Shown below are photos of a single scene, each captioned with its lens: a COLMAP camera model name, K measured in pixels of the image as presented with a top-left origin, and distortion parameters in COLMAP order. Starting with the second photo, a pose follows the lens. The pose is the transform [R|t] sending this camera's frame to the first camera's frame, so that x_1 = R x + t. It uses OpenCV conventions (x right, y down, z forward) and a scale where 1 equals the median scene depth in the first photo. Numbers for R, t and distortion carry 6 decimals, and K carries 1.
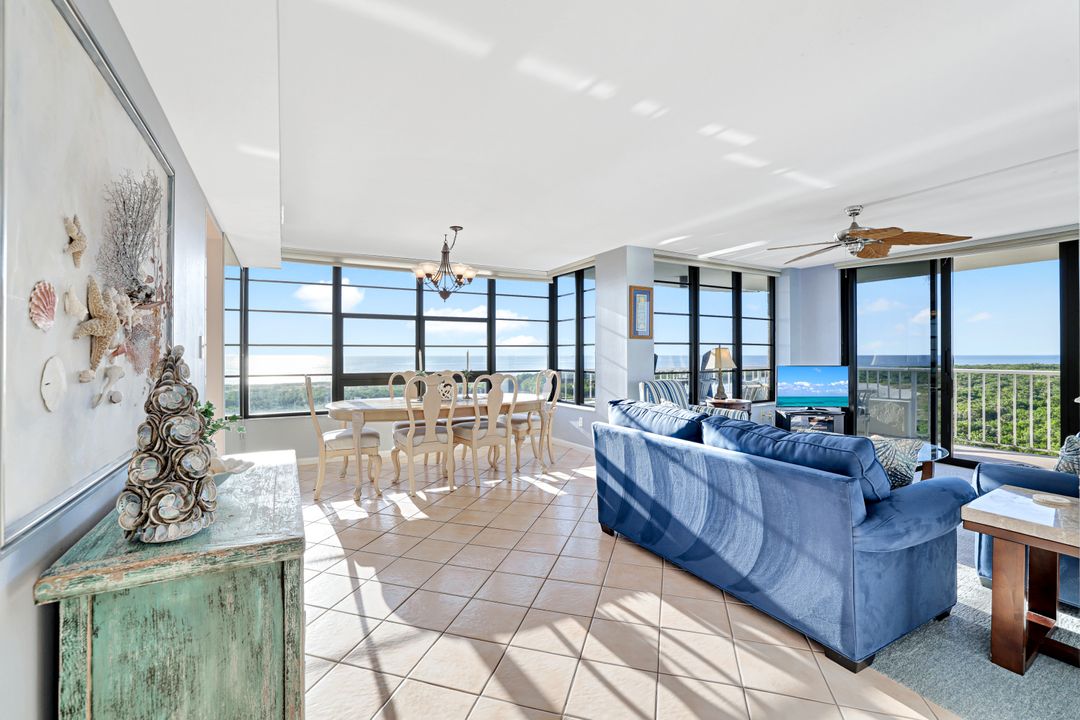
lens RADIAL K [[469.9, 0, 540.1], [0, 469.9, 354.4], [0, 0, 1]] dist [-0.012055, 0.000087]
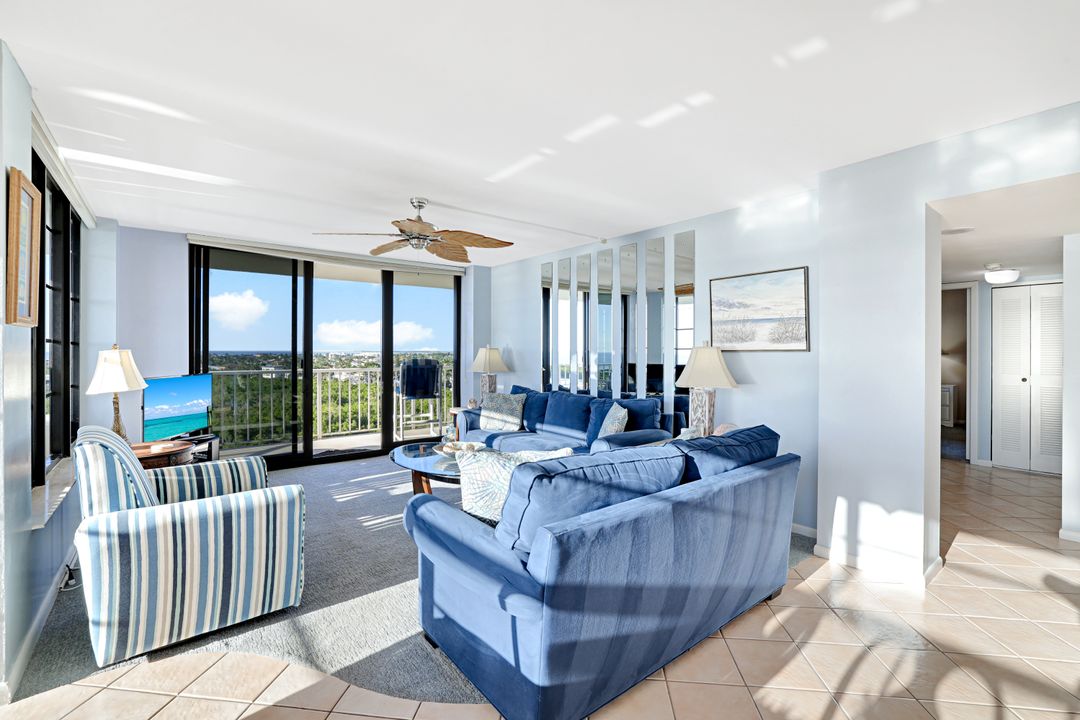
lens RADIAL K [[469.9, 0, 541.8], [0, 469.9, 352.8], [0, 0, 1]] dist [-0.012055, 0.000087]
pose [[-0.169319, -0.001839, 0.985560, -0.315765], [0.001453, 0.999997, 0.002116, -0.020998], [-0.985560, 0.001791, -0.169316, 1.084345]]
